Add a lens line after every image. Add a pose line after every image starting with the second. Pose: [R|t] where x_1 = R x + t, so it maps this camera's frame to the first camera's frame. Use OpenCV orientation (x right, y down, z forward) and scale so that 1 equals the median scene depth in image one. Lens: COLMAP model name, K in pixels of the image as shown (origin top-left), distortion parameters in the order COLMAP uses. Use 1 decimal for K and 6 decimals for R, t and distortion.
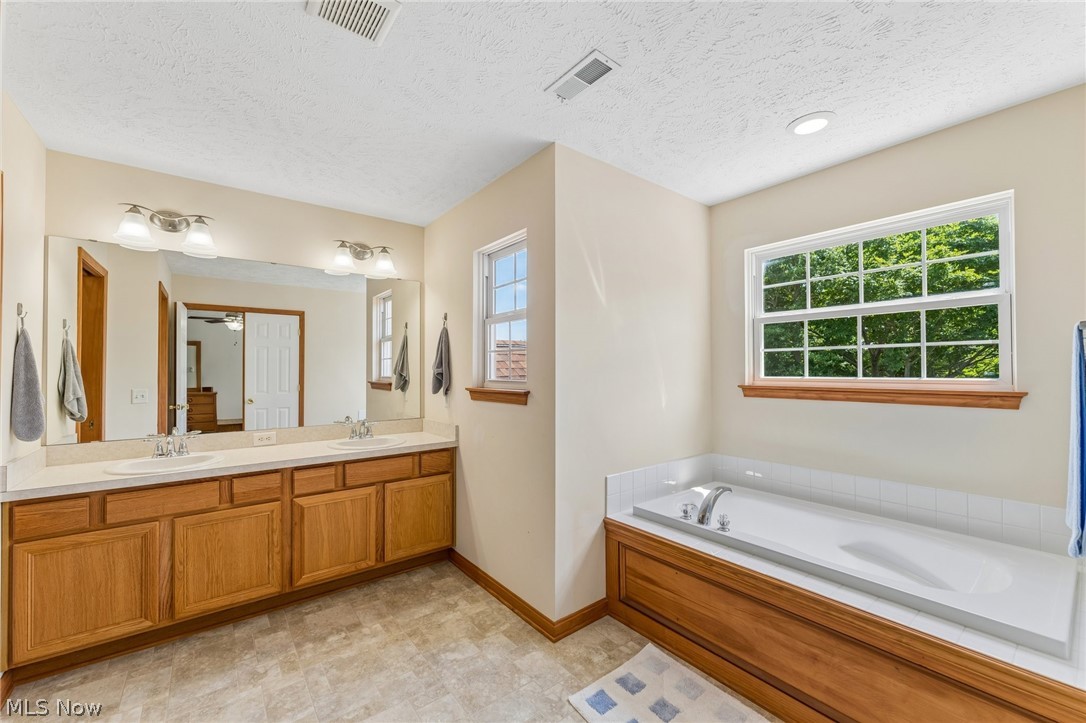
lens RADIAL K [[432.2, 0, 541.6], [0, 432.2, 364.1], [0, 0, 1]] dist [-0.000507, -0.000344]
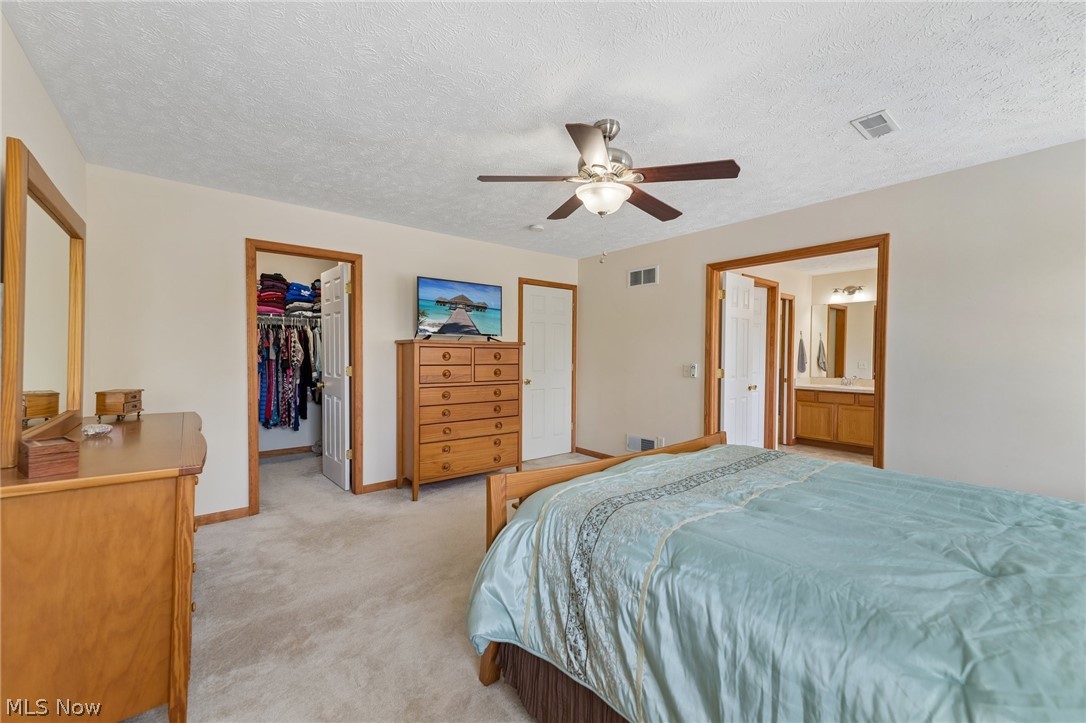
lens RADIAL K [[432.2, 0, 541.6], [0, 432.2, 364.1], [0, 0, 1]] dist [-0.000507, -0.000344]
pose [[0.024258, 0.028396, -0.999302, 1.916826], [0.006623, 0.999570, 0.028564, 0.002824], [0.999684, -0.007311, 0.024060, -0.995836]]
